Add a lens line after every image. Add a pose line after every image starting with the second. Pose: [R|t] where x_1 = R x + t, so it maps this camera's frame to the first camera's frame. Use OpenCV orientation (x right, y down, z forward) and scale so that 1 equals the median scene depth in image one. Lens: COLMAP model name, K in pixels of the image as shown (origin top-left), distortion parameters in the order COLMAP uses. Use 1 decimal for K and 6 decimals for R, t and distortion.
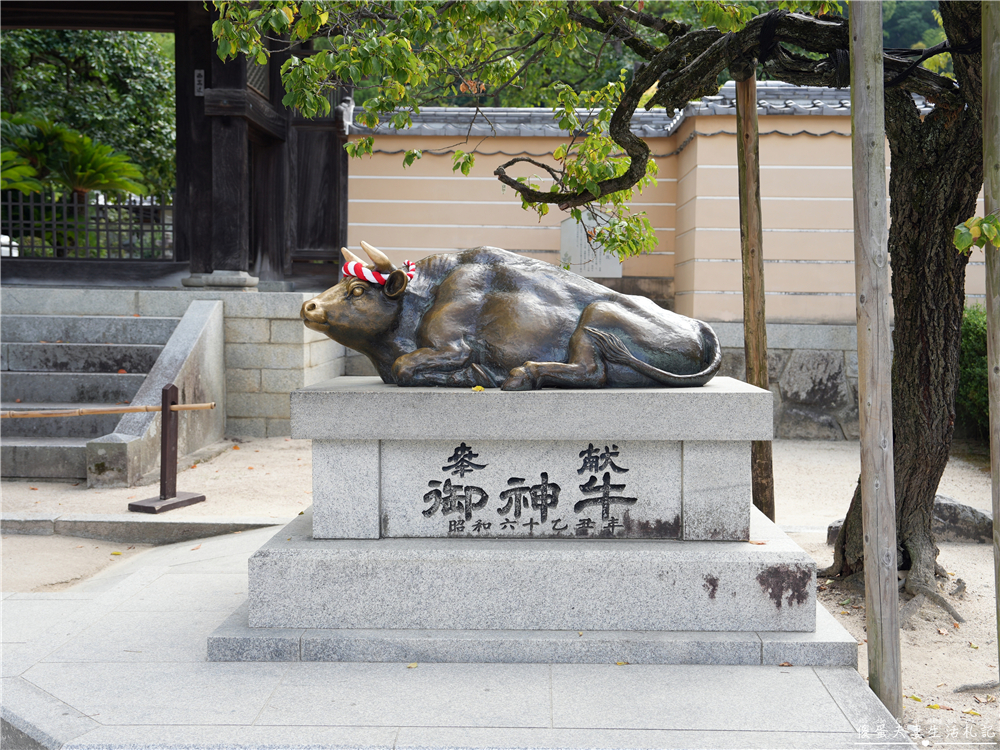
lens RADIAL K [[1078.0, 0, 500.3], [0, 1078.0, 374.2], [0, 0, 1]] dist [0.006956, 0.000000]
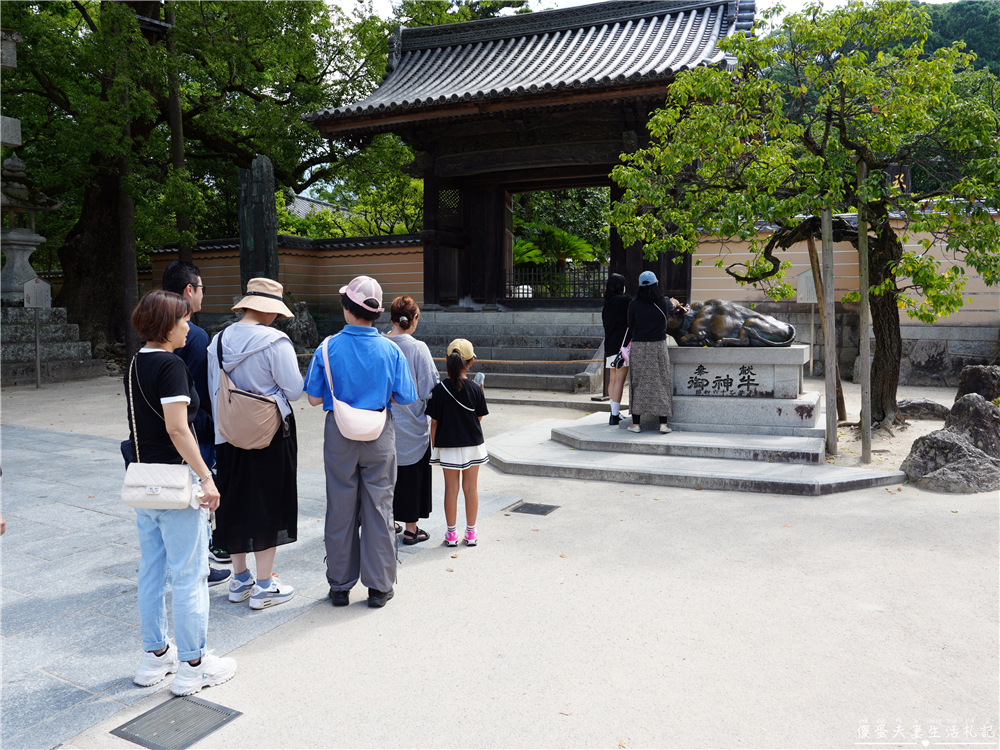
lens RADIAL K [[797.1, 0, 500.7], [0, 797.1, 374.8], [0, 0, 1]] dist [-0.061481, 0.000685]
pose [[0.911507, 0.017043, -0.410931, 0.336824], [-0.012910, 0.999834, 0.012831, 0.063916], [0.411082, -0.006390, 0.911576, -1.160142]]
